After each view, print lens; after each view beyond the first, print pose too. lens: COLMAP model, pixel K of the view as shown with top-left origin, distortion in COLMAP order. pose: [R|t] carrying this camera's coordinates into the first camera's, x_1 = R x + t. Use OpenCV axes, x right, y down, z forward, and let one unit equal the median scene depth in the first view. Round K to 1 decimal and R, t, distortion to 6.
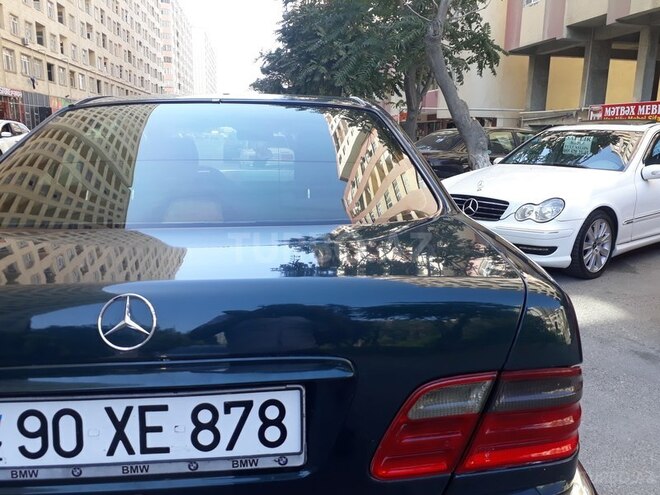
lens RADIAL K [[529.3, 0, 330.0], [0, 529.3, 247.5], [0, 0, 1]] dist [0.030914, -0.001445]
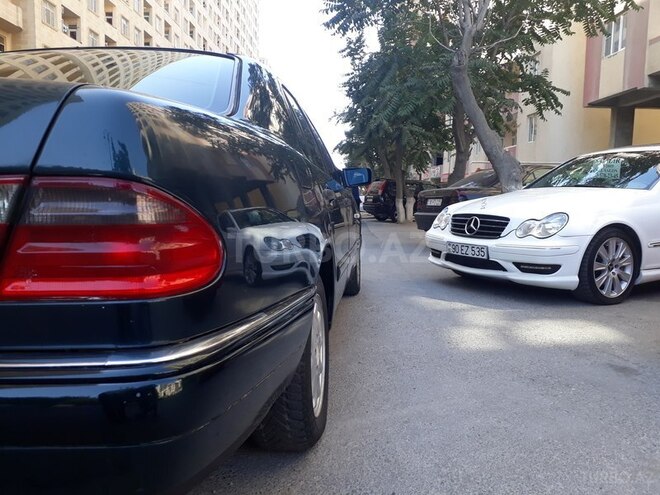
lens RADIAL K [[543.6, 0, 330.0], [0, 543.6, 247.5], [0, 0, 1]] dist [0.004084, 0.014452]
pose [[0.991000, 0.012459, -0.133280, 0.152173], [-0.026694, 0.994055, -0.105559, 0.071584], [0.131173, 0.108167, 0.985441, 0.037846]]
